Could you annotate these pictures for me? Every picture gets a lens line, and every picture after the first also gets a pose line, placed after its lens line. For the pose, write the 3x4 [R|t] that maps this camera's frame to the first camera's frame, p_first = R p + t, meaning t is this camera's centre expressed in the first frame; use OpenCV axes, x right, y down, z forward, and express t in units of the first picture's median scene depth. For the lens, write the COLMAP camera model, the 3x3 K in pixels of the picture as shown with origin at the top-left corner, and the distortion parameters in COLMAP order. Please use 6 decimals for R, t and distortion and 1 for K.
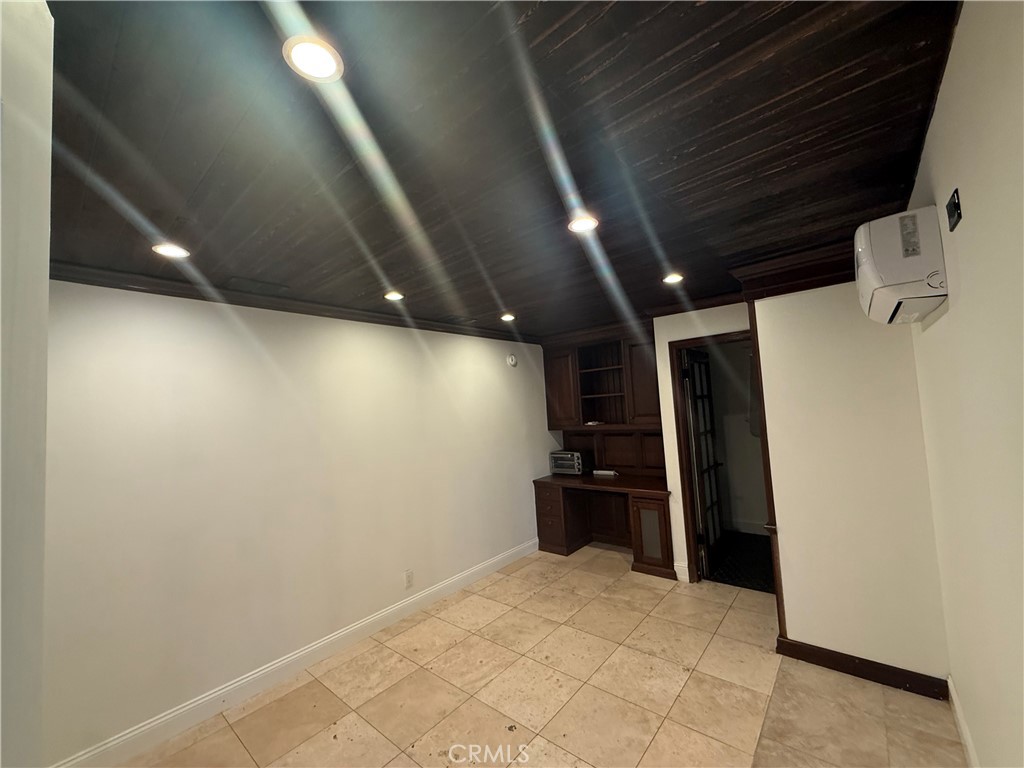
lens RADIAL K [[407.7, 0, 510.5], [0, 407.7, 384.5], [0, 0, 1]] dist [-0.001323, -0.000234]
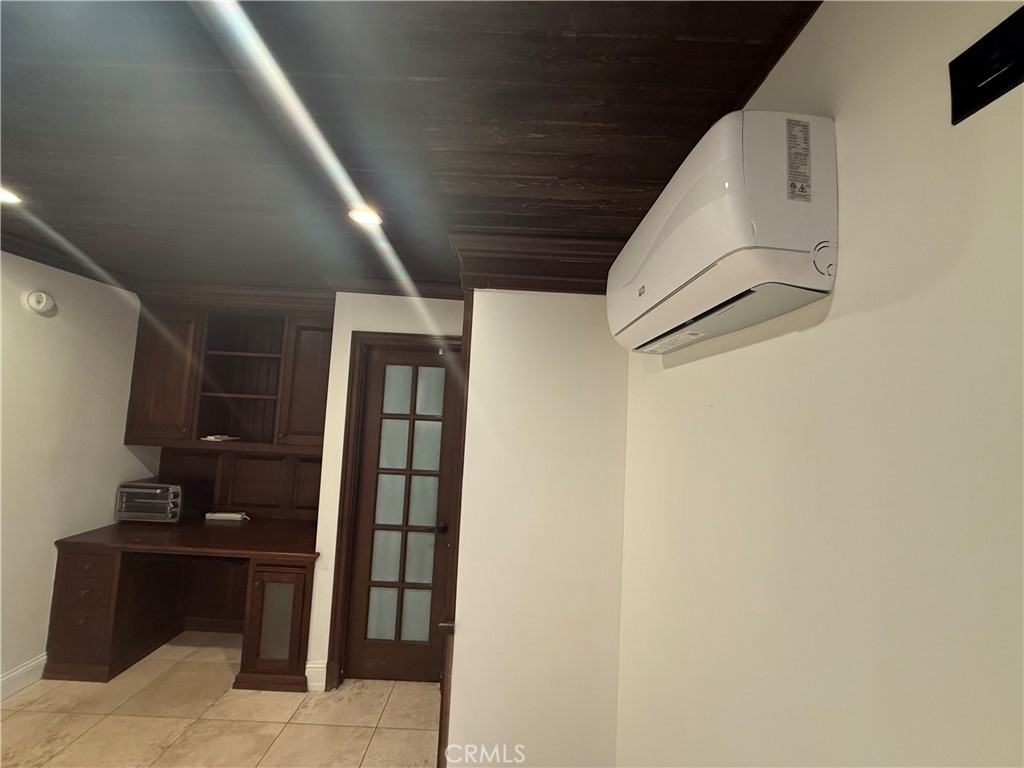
lens RADIAL K [[407.7, 0, 510.5], [0, 407.7, 384.5], [0, 0, 1]] dist [-0.001323, -0.000234]
pose [[0.750015, 0.145525, 0.645213, 0.166943], [-0.134360, 0.988678, -0.066808, -0.005700], [-0.647630, -0.036583, 0.761077, 0.319967]]
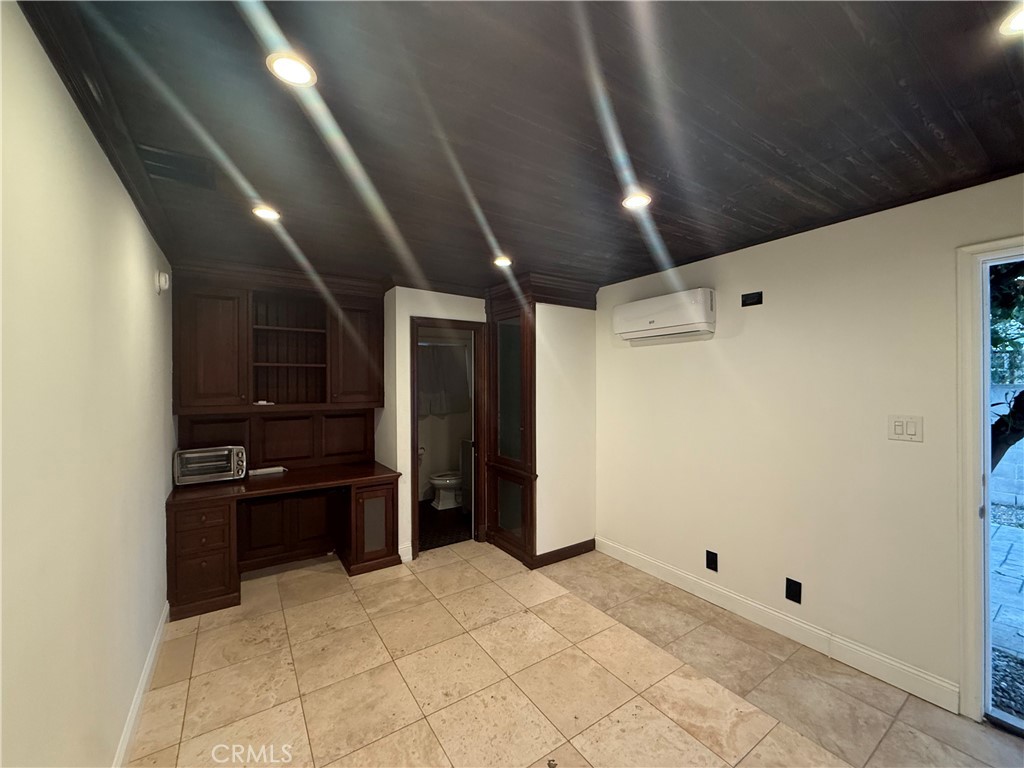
lens RADIAL K [[407.7, 0, 510.5], [0, 407.7, 384.5], [0, 0, 1]] dist [-0.001323, -0.000234]
pose [[0.269499, 0.057930, 0.961257, -0.486096], [-0.070730, 0.996684, -0.040235, 0.082618], [-0.960400, -0.057147, 0.272703, 0.531056]]
